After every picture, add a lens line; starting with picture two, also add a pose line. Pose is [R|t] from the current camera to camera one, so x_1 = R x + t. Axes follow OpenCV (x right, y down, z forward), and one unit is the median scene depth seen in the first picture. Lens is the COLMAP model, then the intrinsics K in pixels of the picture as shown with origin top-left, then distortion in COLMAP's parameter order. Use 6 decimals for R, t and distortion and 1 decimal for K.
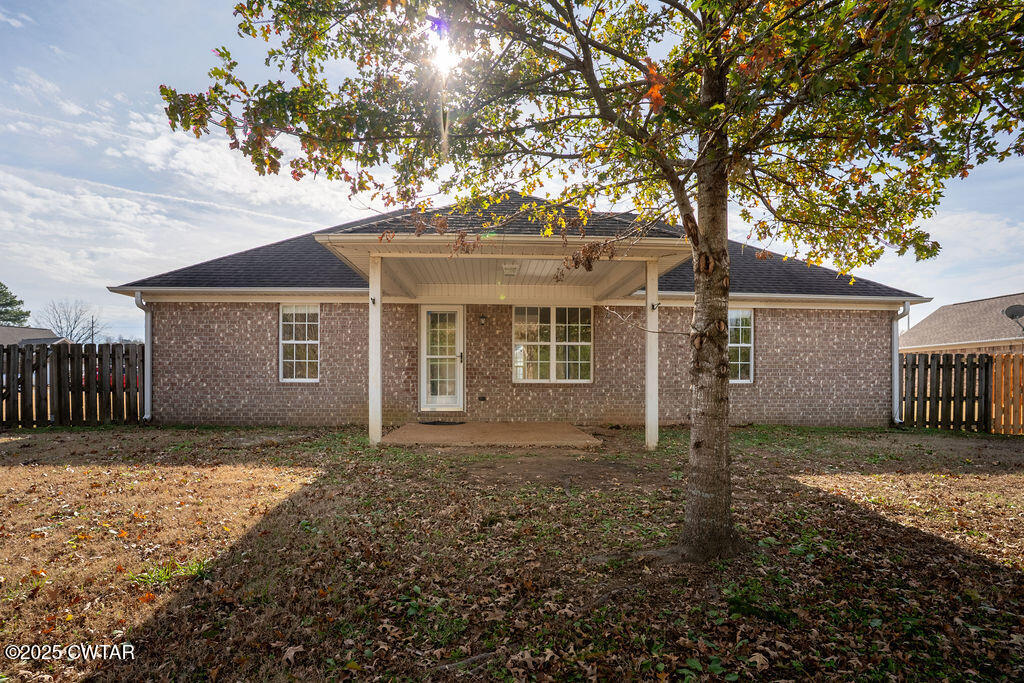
lens RADIAL K [[512.4, 0, 513.6], [0, 512.4, 357.5], [0, 0, 1]] dist [-0.069264, 0.039295]
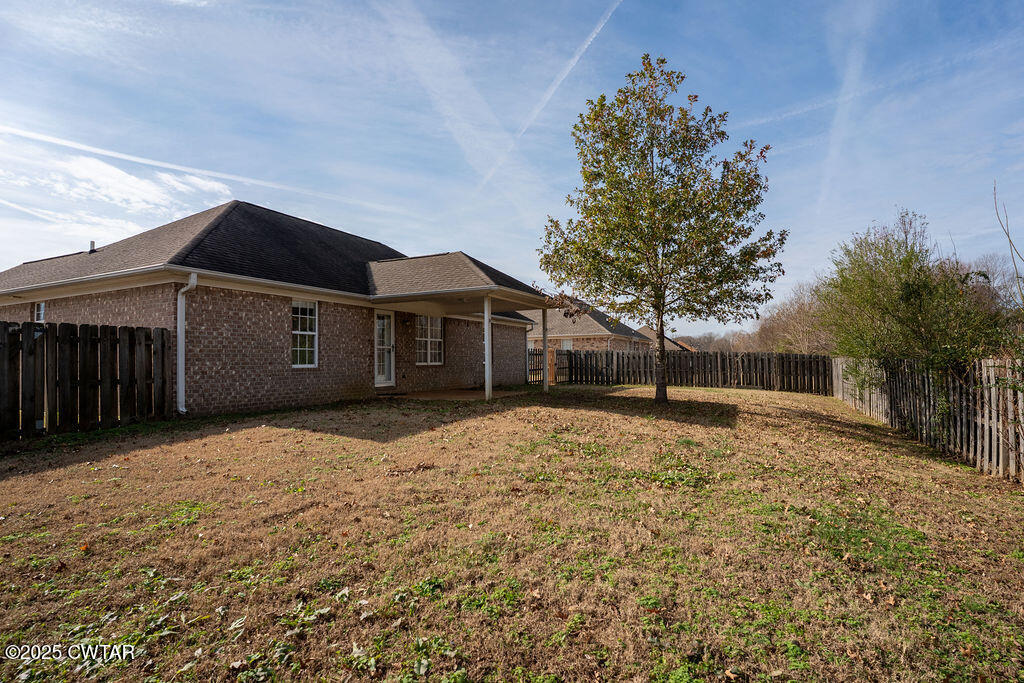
lens RADIAL K [[512.4, 0, 513.6], [0, 512.4, 357.5], [0, 0, 1]] dist [-0.069264, 0.039295]
pose [[0.466619, -0.003469, 0.884452, -1.225592], [-0.020730, 0.999675, 0.014857, -0.001587], [-0.884216, -0.025267, 0.466395, 0.043454]]
